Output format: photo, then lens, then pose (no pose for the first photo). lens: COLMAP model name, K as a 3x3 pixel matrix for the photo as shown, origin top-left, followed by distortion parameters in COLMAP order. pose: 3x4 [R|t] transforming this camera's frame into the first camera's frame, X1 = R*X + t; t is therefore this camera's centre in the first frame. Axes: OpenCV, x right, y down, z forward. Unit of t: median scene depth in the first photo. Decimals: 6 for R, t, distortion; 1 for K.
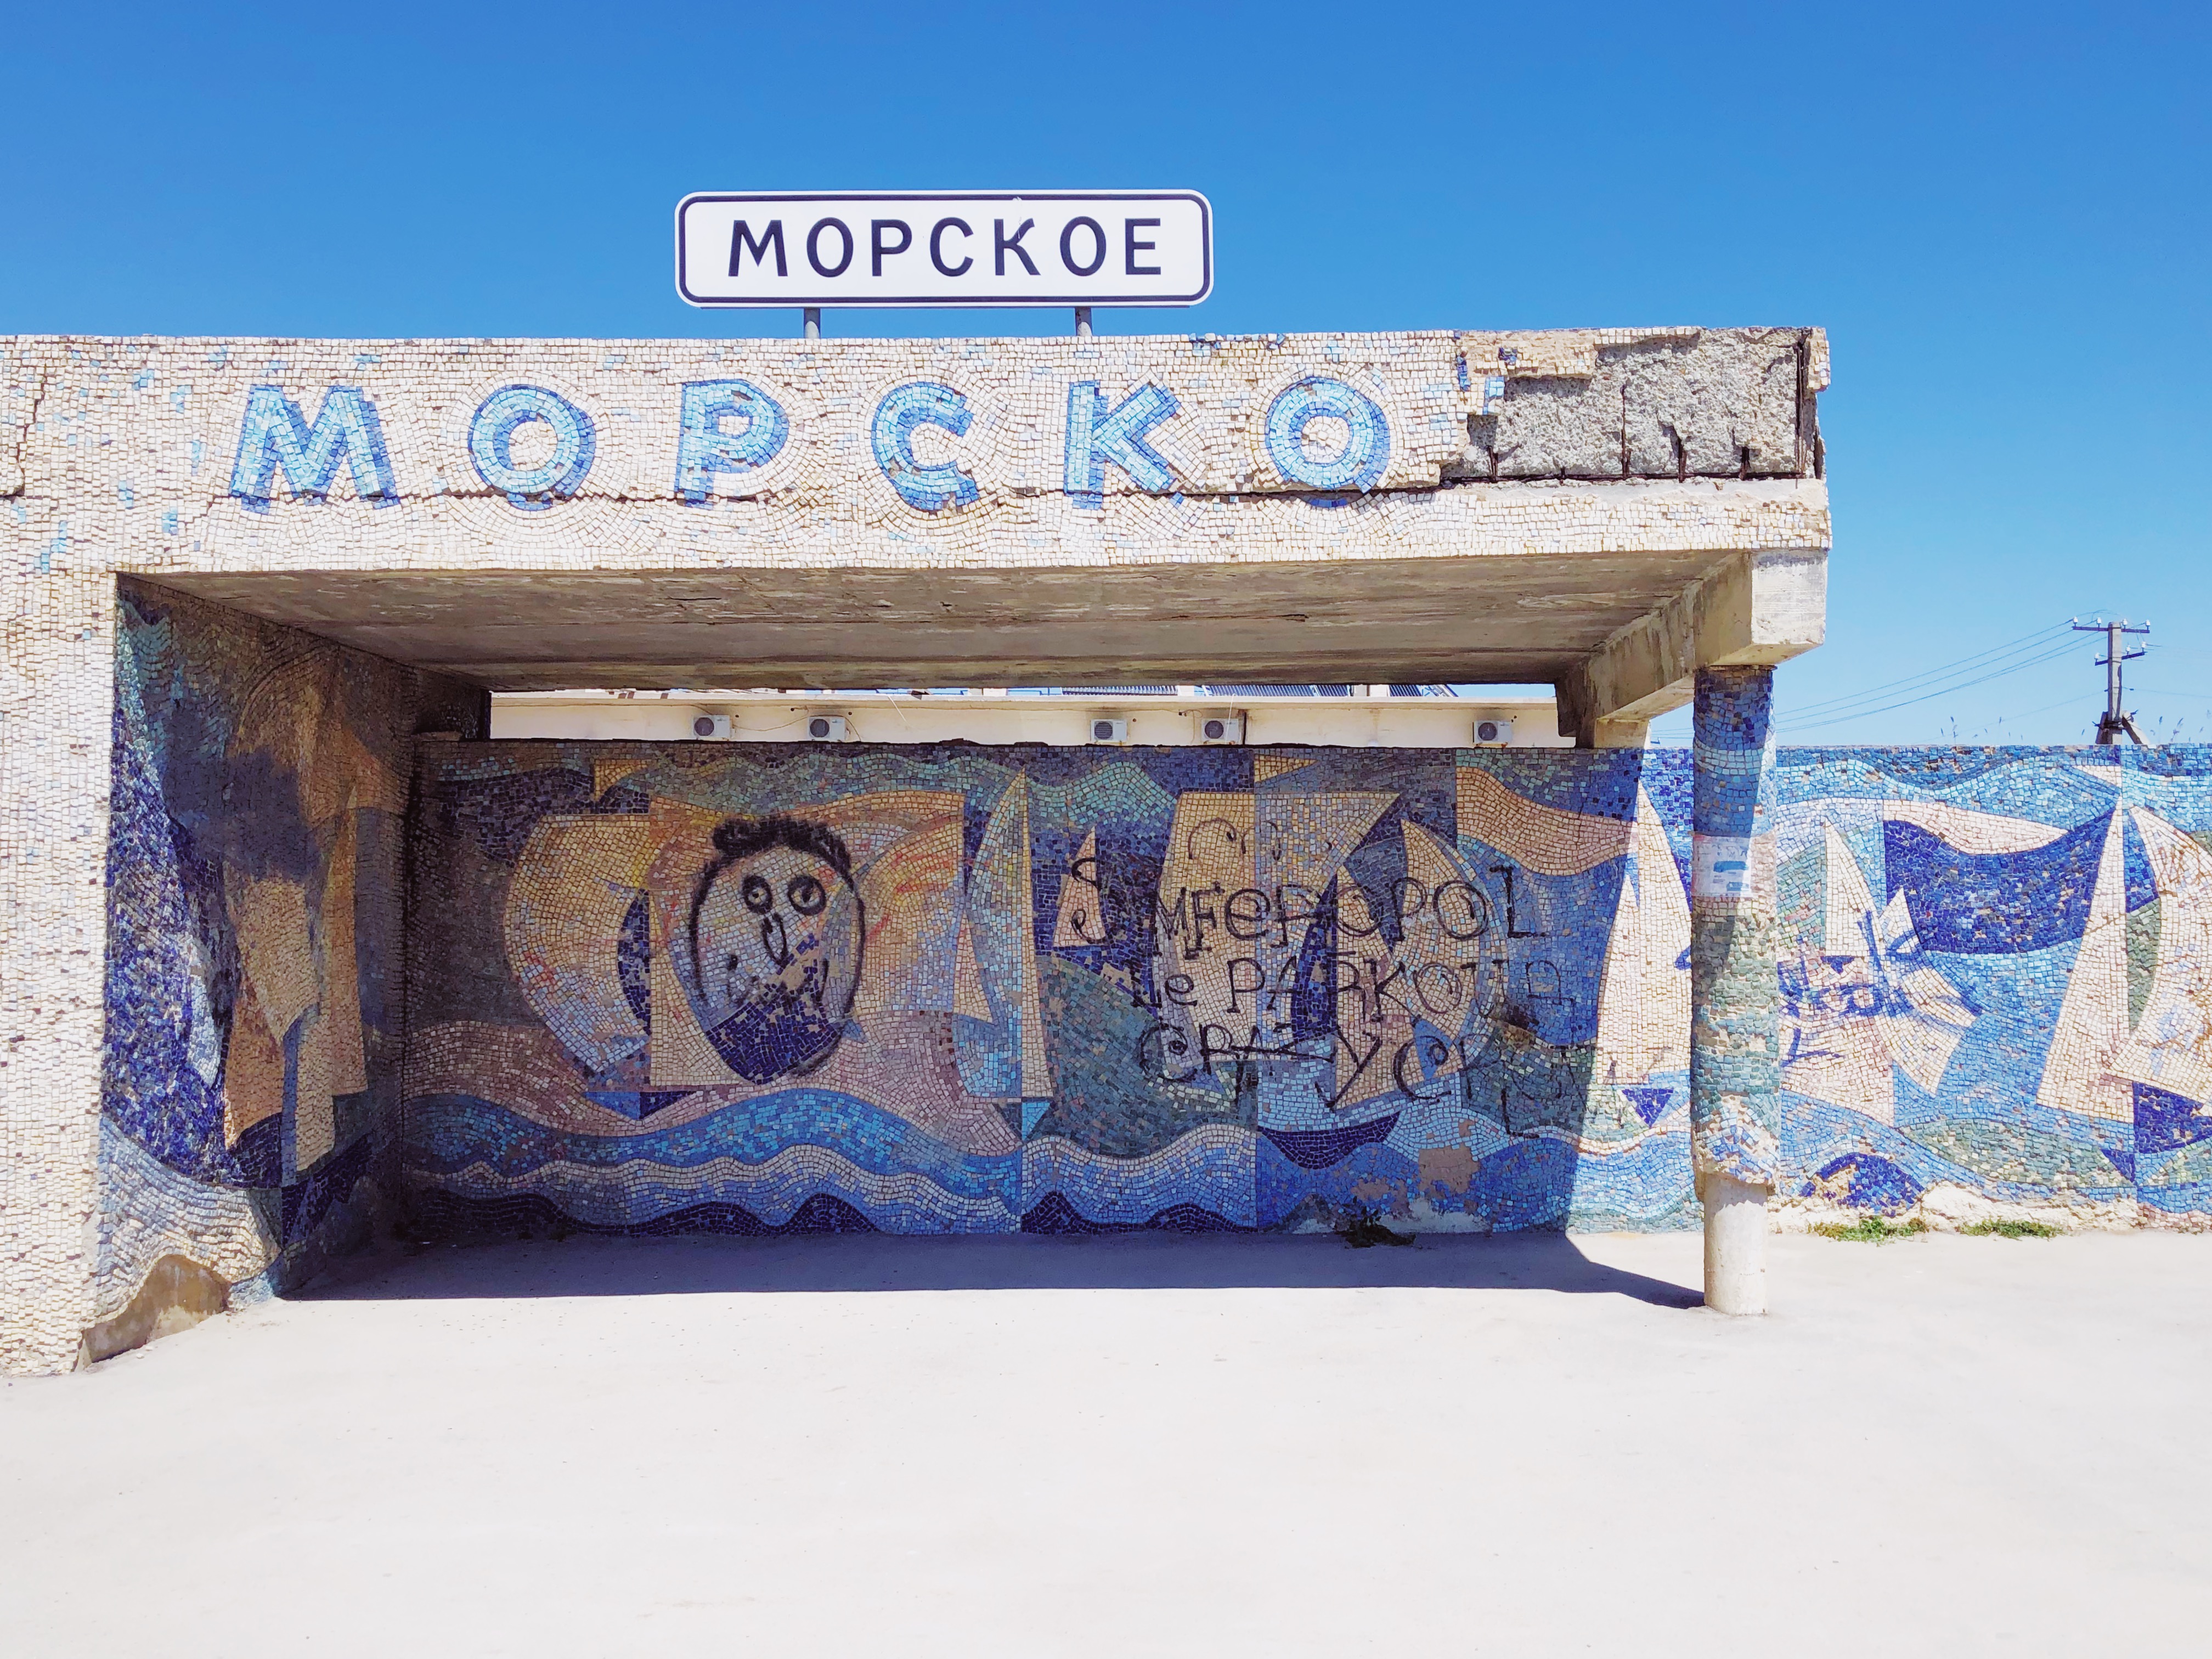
lens RADIAL K [[1939.7, 0, 1185.0], [0, 1939.7, 836.4], [0, 0, 1]] dist [0.093641, -0.234325]
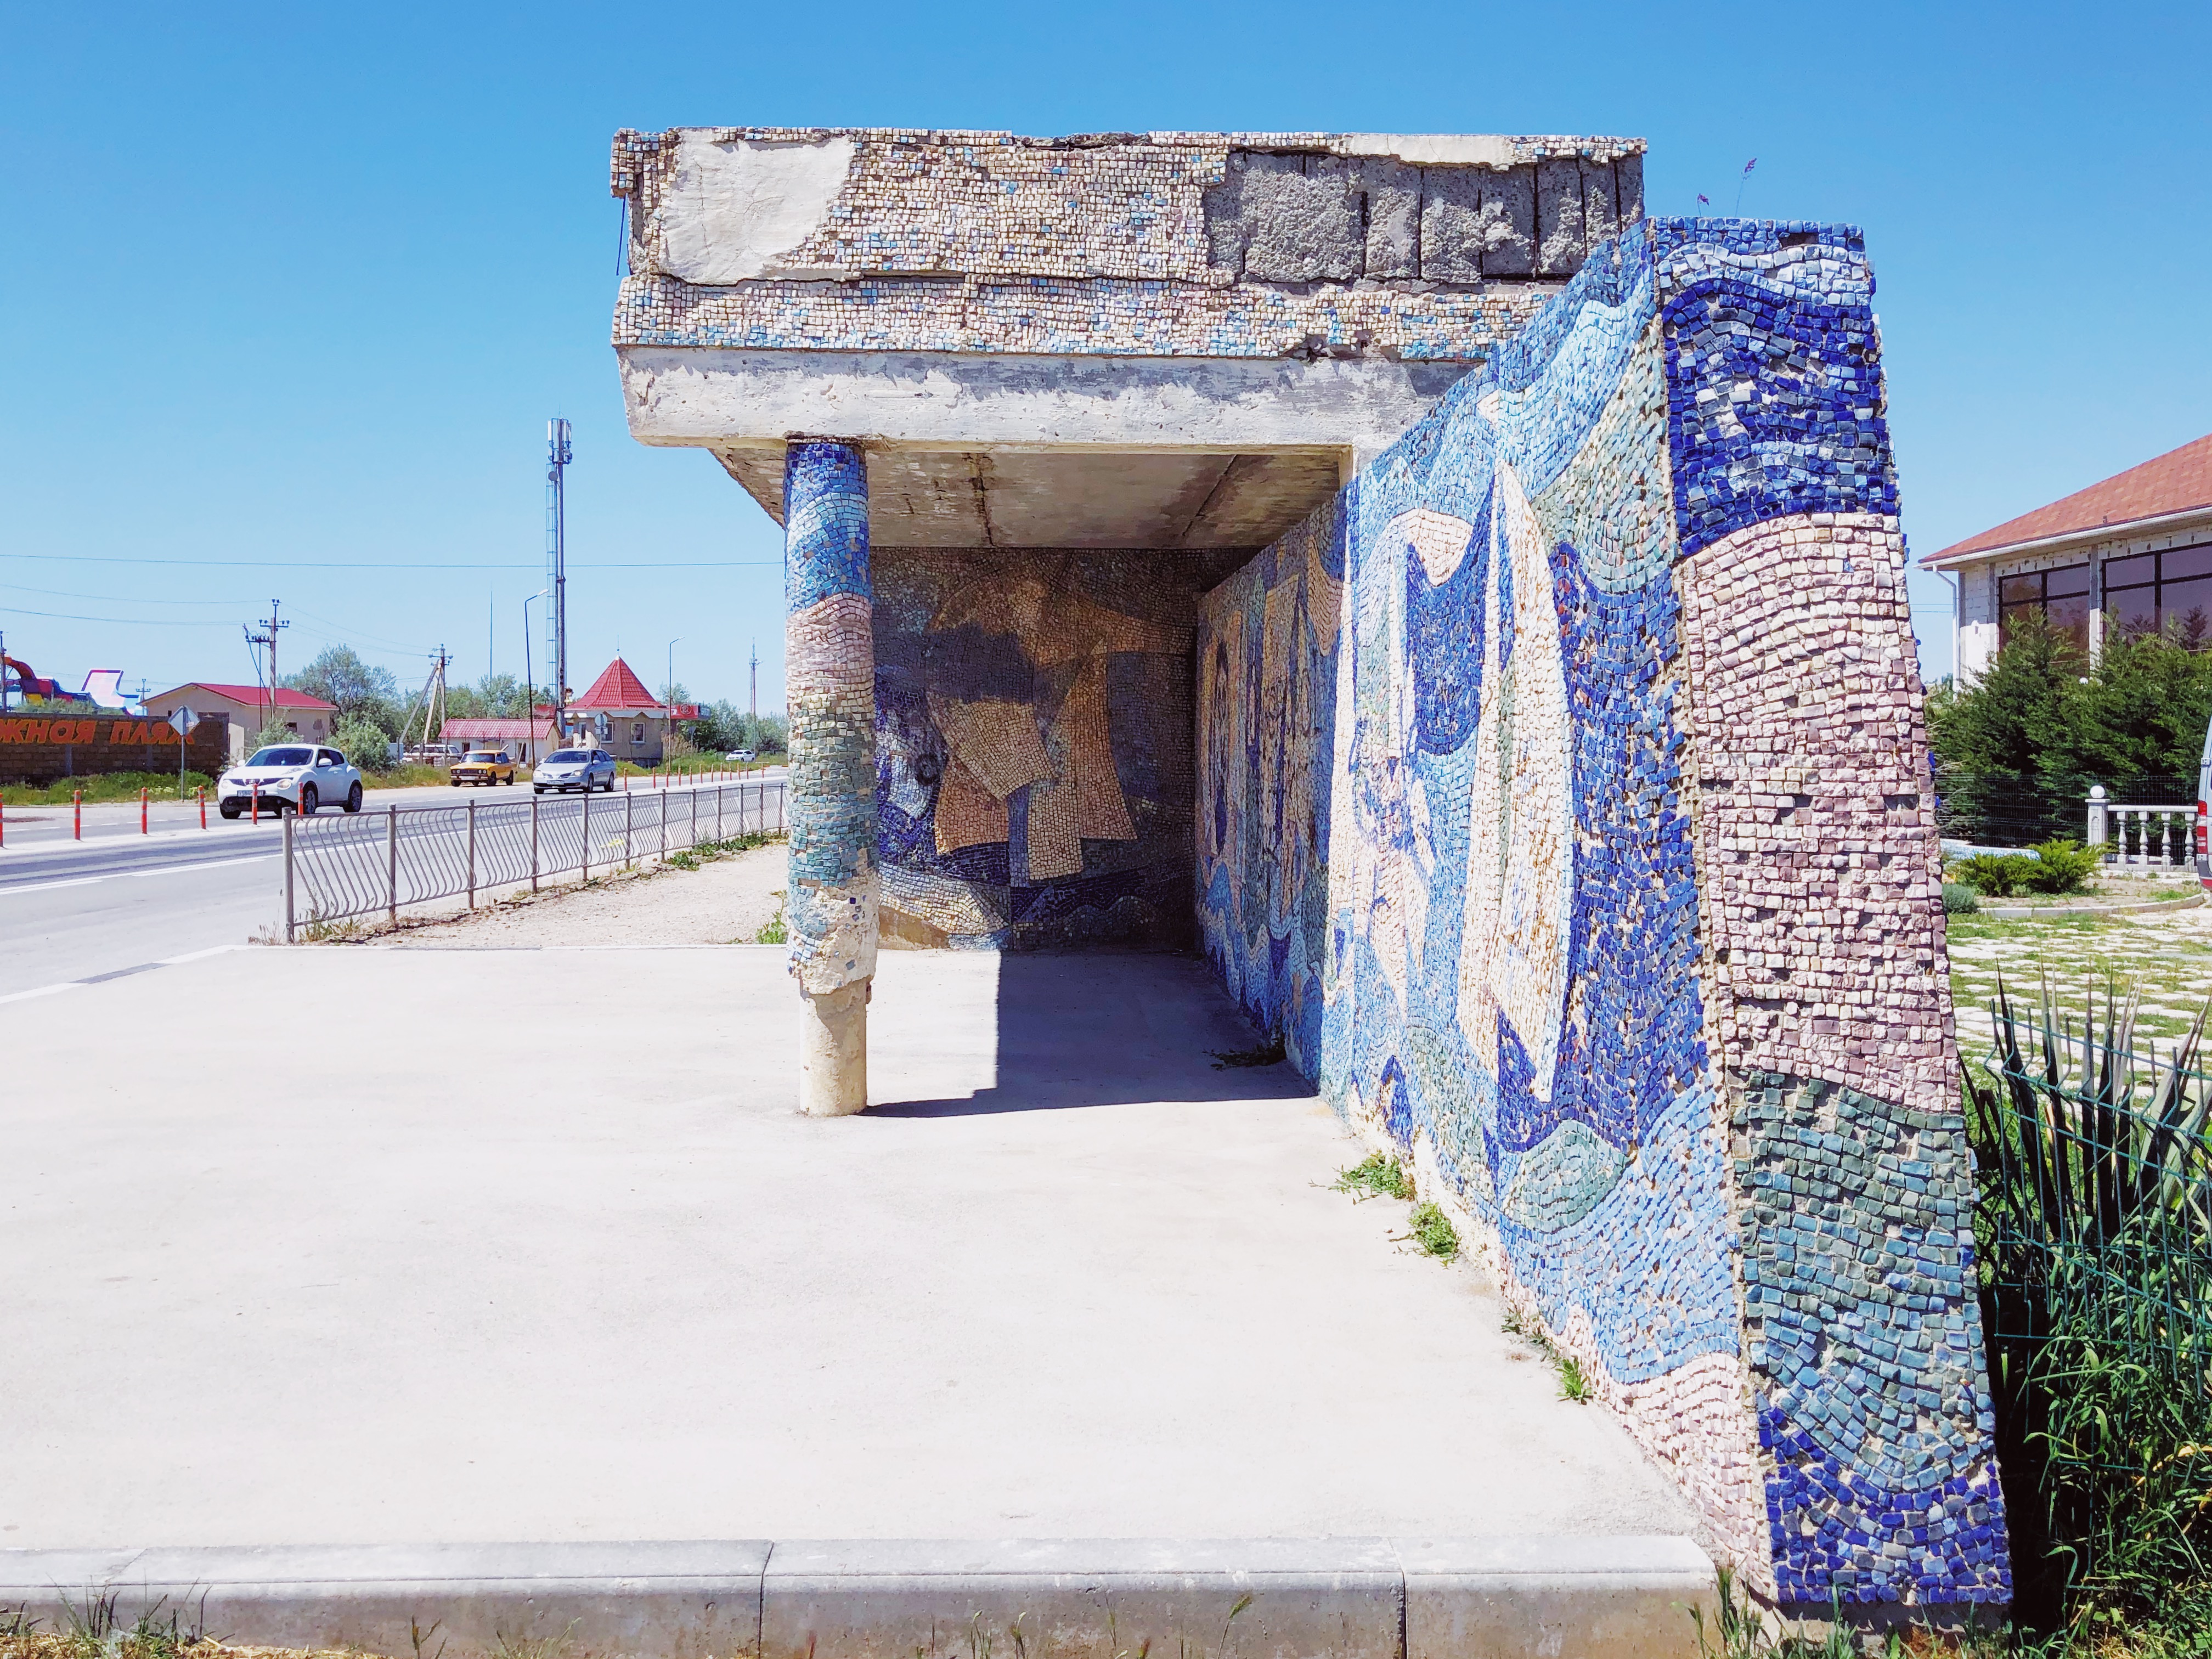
lens RADIAL K [[1906.0, 0, 1108.0], [0, 1906.0, 764.1], [0, 0, 1]] dist [0.014993, -0.006652]
pose [[0.024670, 0.008328, -0.999661, 0.988223], [0.035780, 0.999317, 0.009208, 0.054622], [0.999055, -0.035995, 0.024355, 0.898524]]
